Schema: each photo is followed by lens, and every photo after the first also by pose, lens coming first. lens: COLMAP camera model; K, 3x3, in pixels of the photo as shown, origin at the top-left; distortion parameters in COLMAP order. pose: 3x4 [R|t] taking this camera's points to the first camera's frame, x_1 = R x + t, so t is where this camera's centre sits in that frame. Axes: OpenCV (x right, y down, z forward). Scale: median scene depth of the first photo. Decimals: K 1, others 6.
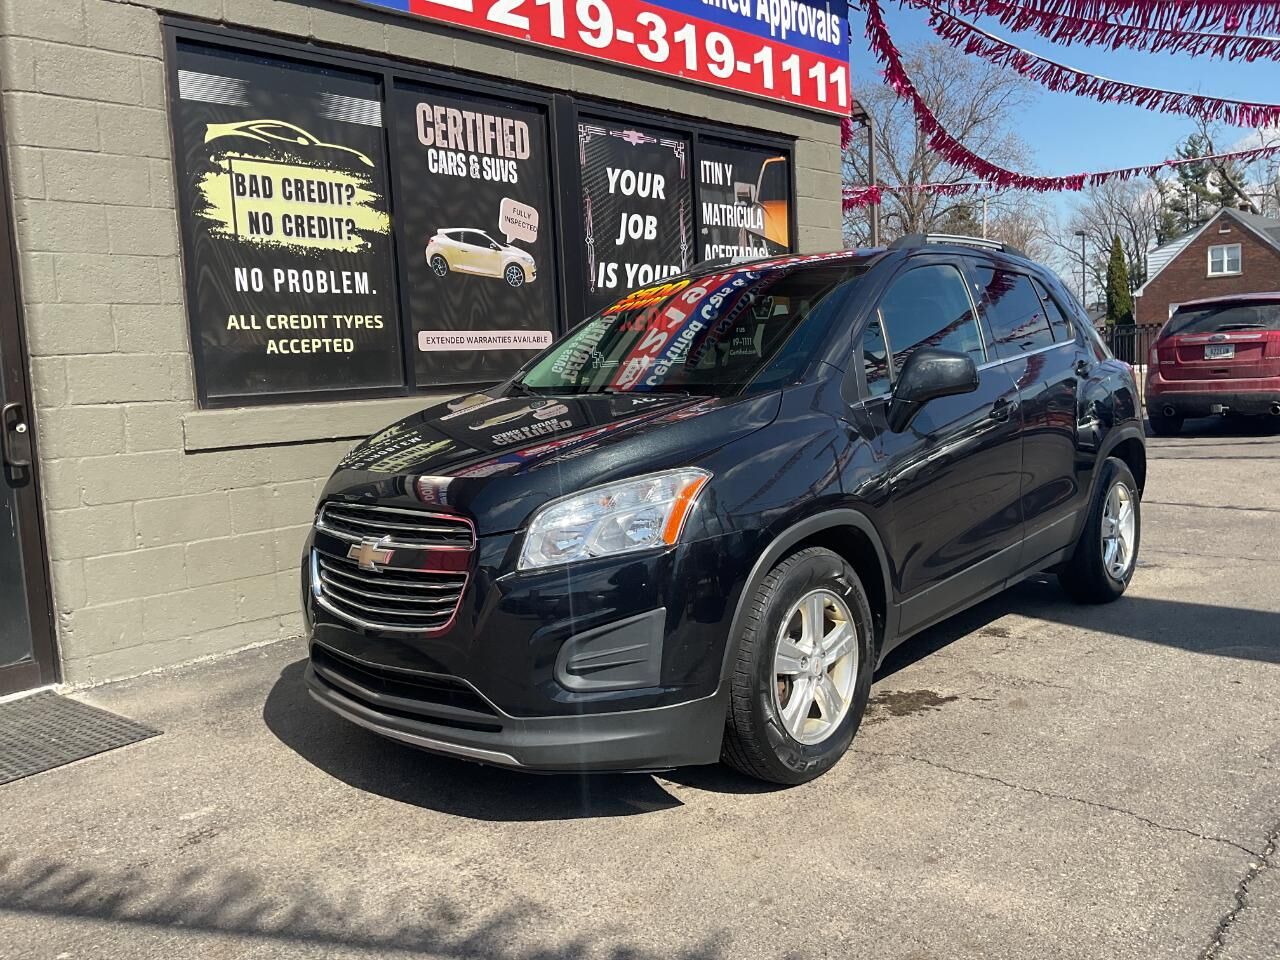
lens RADIAL K [[1056.6, 0, 639.4], [0, 1056.6, 480.7], [0, 0, 1]] dist [0.129420, -0.267479]
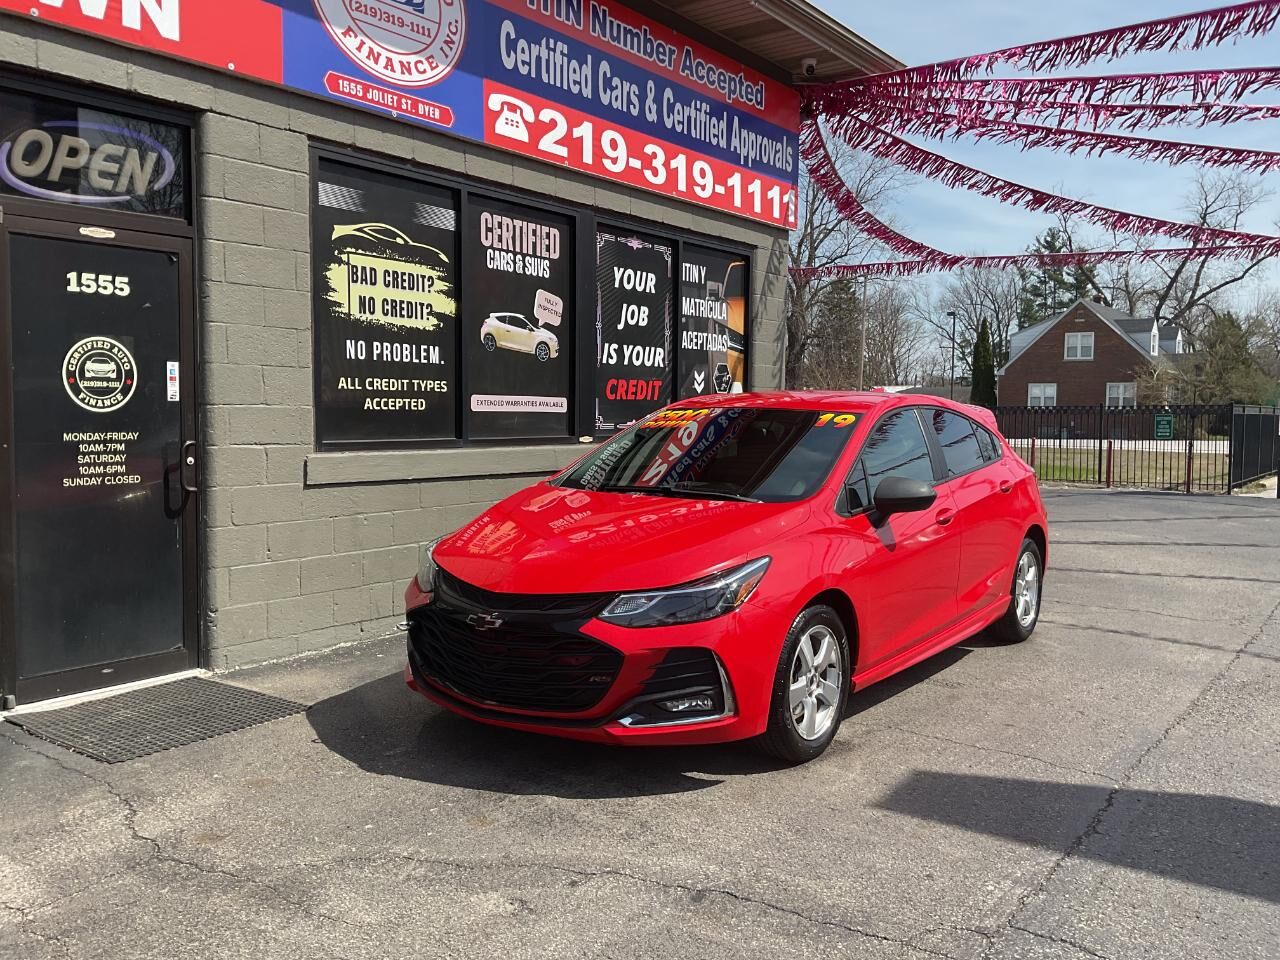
lens RADIAL K [[1056.6, 0, 639.4], [0, 1056.6, 480.7], [0, 0, 1]] dist [0.129420, -0.267479]
pose [[0.992127, 0.049725, 0.114942, -0.148862], [-0.044672, 0.997936, -0.046126, 0.006012], [-0.116998, 0.040628, 0.992301, -0.228196]]
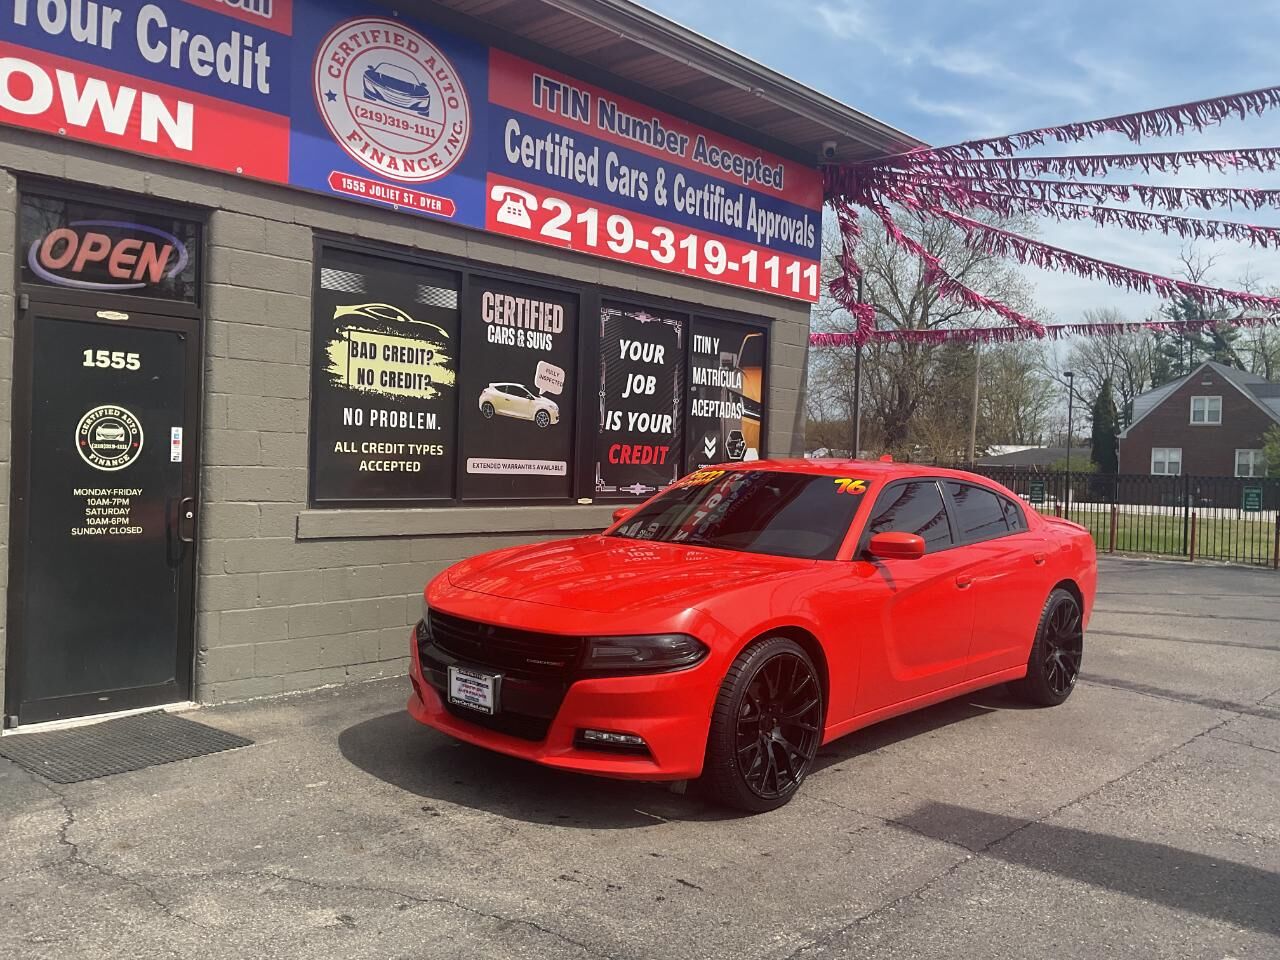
lens RADIAL K [[1061.0, 0, 642.2], [0, 1061.0, 478.7], [0, 0, 1]] dist [0.135829, -0.294205]
pose [[0.996638, 0.081873, 0.003237, 0.006693], [-0.081258, 0.992681, -0.089340, -0.013743], [-0.010528, 0.088776, 0.995996, -0.316371]]
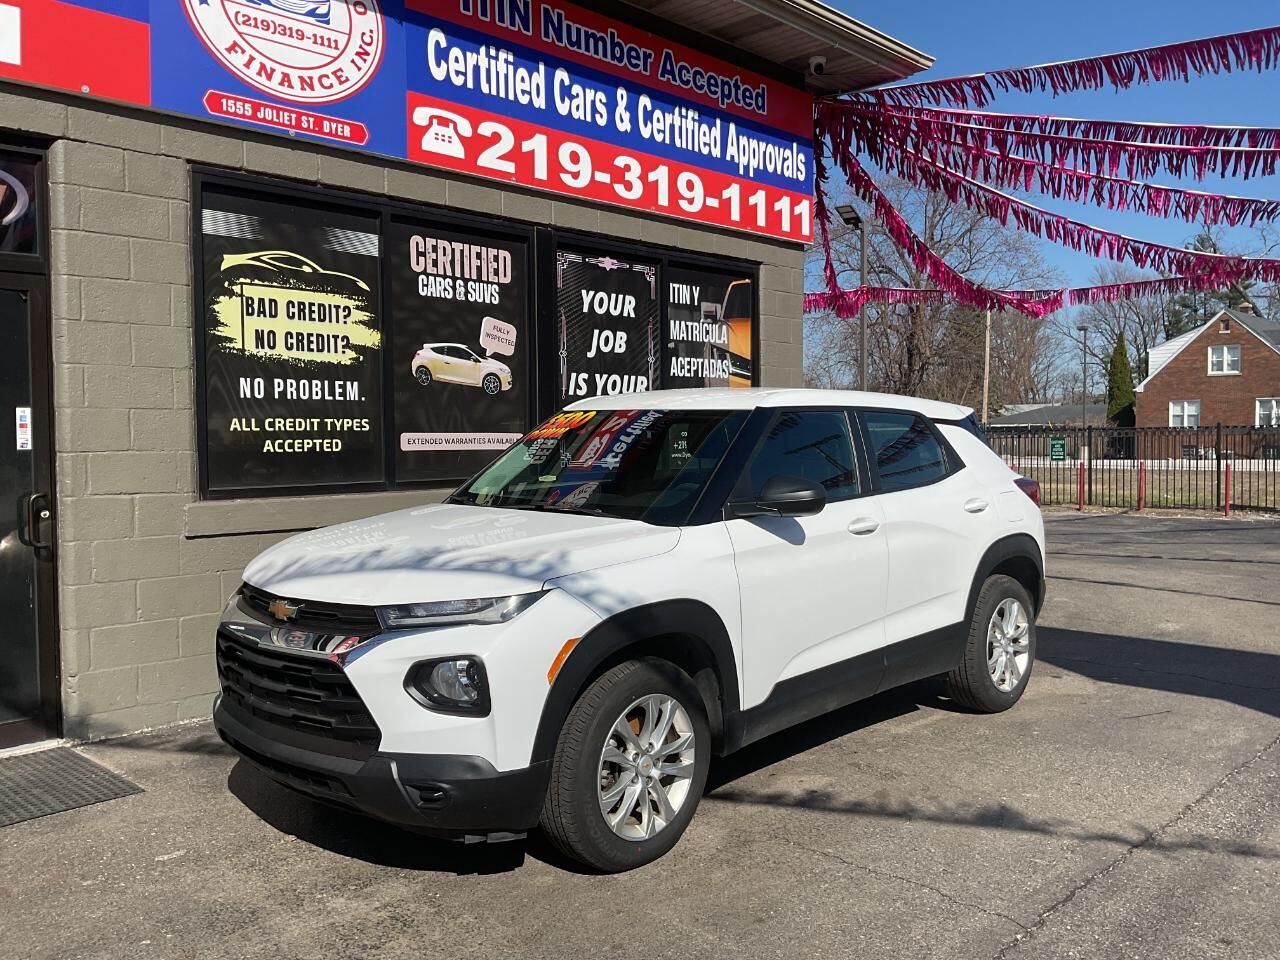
lens RADIAL K [[1062.0, 0, 640.0], [0, 1062.0, 480.0], [0, 0, 1]] dist [0.122173, -0.270715]
pose [[0.999041, 0.043014, -0.008172, 0.055587], [-0.043449, 0.997009, -0.063911, -0.029292], [0.005398, 0.064205, 0.997922, -0.120554]]
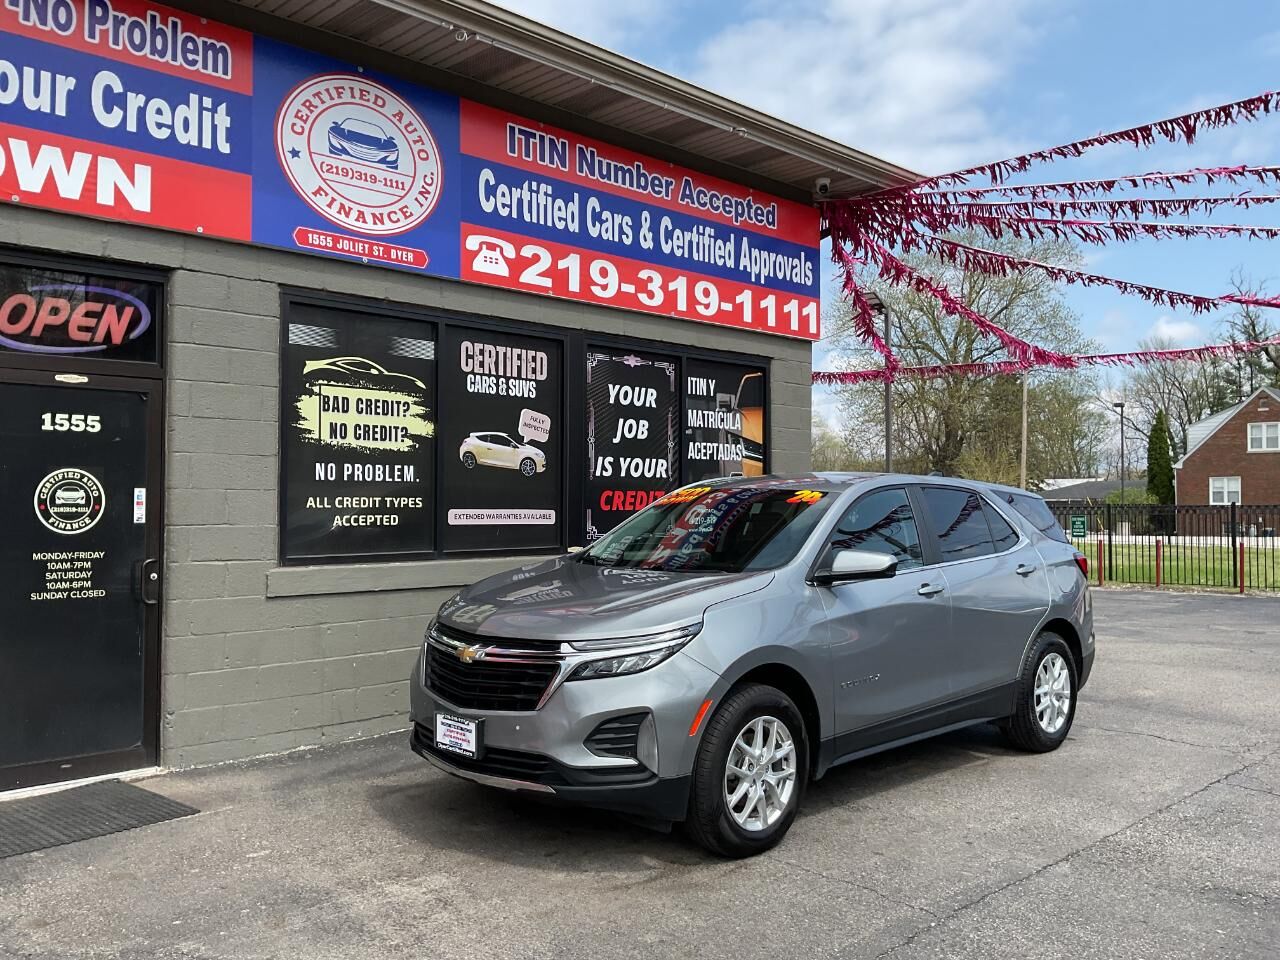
lens RADIAL K [[1061.0, 0, 642.2], [0, 1061.0, 478.7], [0, 0, 1]] dist [0.135829, -0.294205]
pose [[0.997540, 0.050293, -0.048829, 0.089044], [-0.056215, 0.990097, -0.128640, -0.022881], [0.041876, 0.131069, 0.990488, -0.283466]]
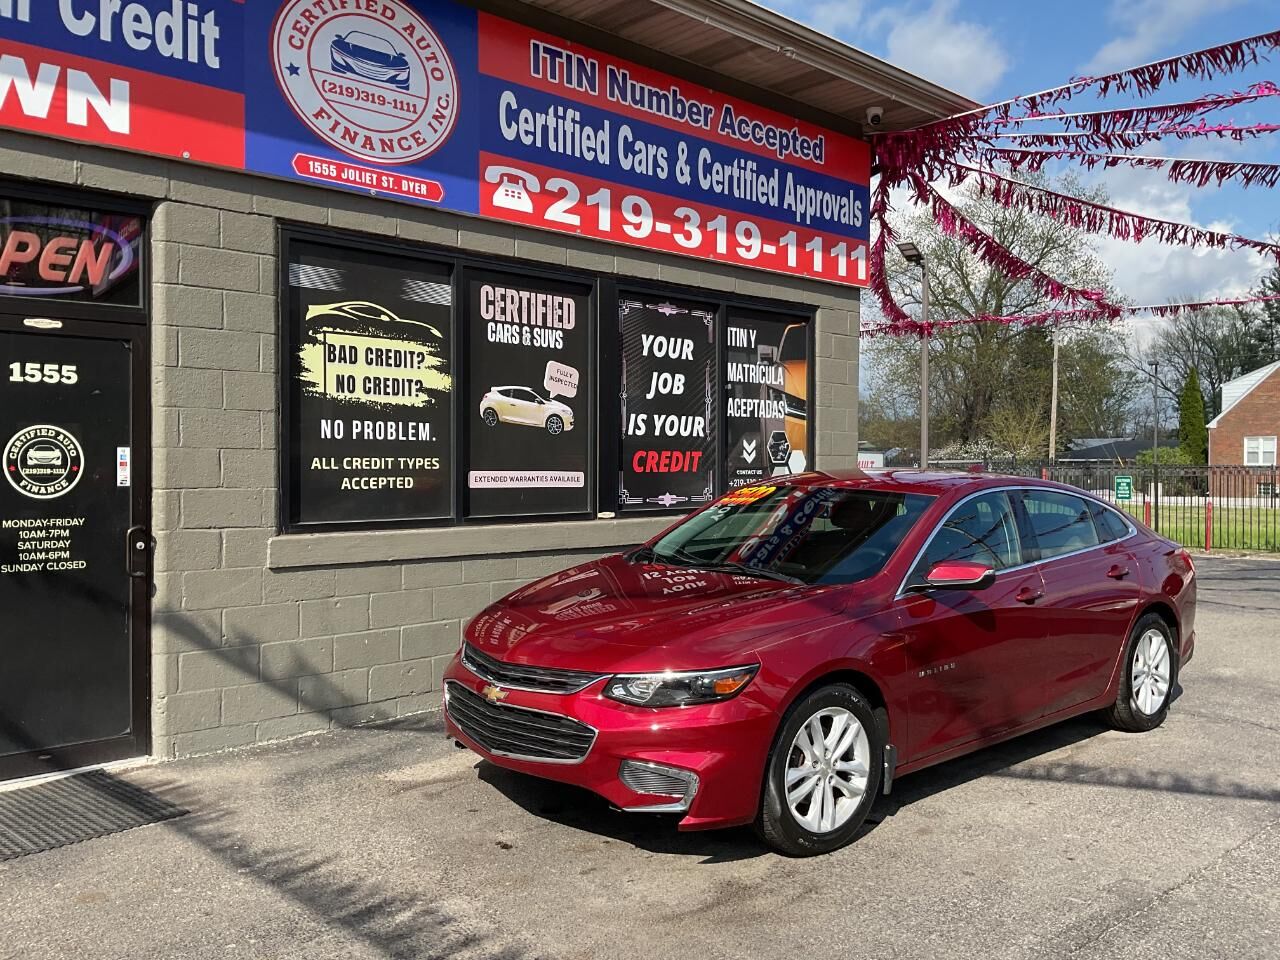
lens RADIAL K [[1058.2, 0, 640.0], [0, 1058.2, 480.0], [0, 0, 1]] dist [0.118527, -0.237921]
pose [[0.996291, 0.053106, -0.067700, 0.062667], [-0.059048, 0.994278, -0.089024, -0.036218], [0.062585, 0.092691, 0.993726, -0.161068]]
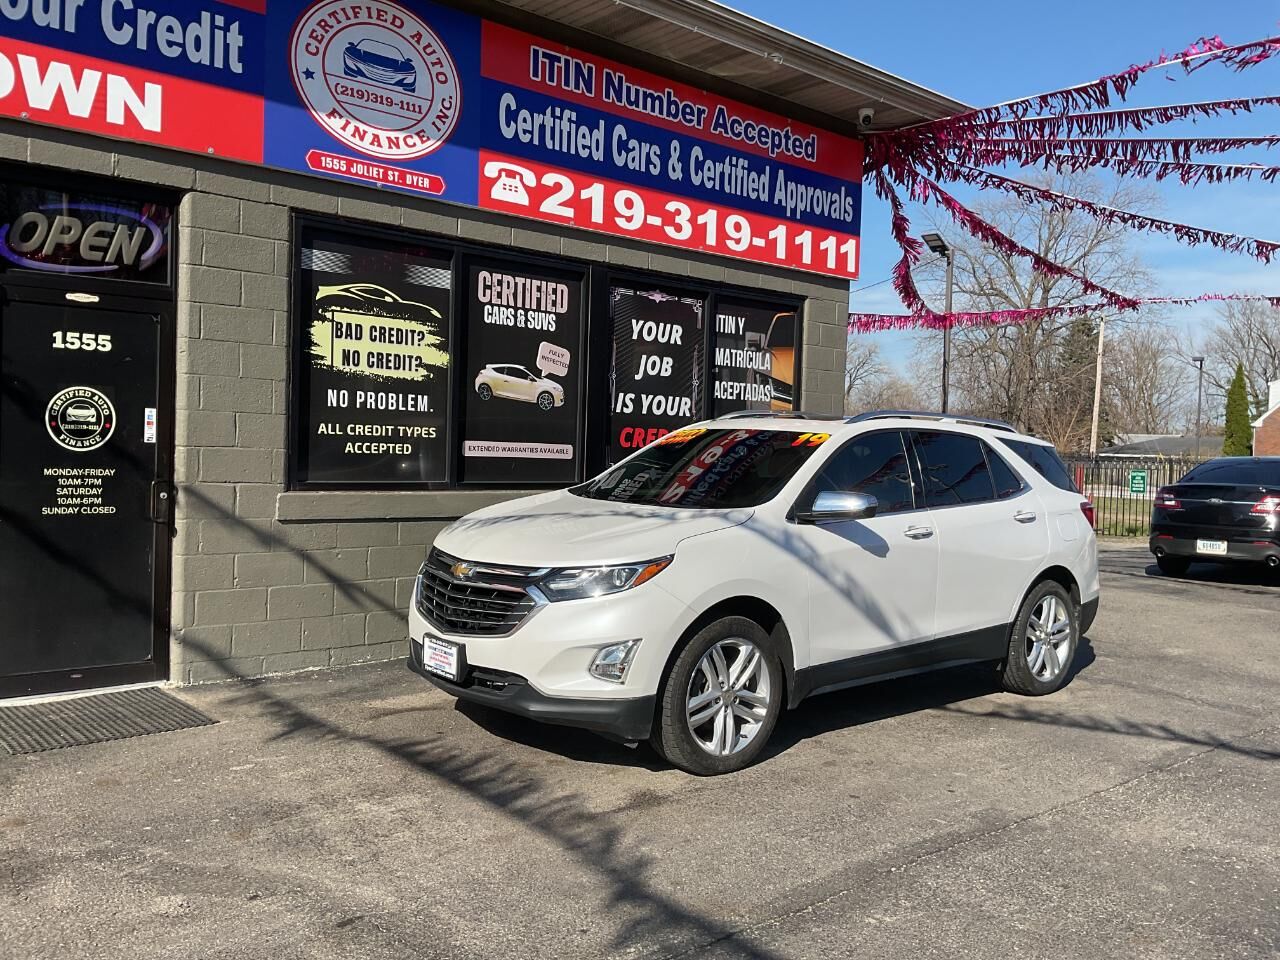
lens RADIAL K [[1056.6, 0, 639.4], [0, 1056.6, 480.7], [0, 0, 1]] dist [0.129420, -0.267479]
pose [[0.990557, 0.084106, -0.108273, 0.149254], [-0.091921, 0.993350, -0.069327, -0.021147], [0.101722, 0.078625, 0.991701, -0.260299]]
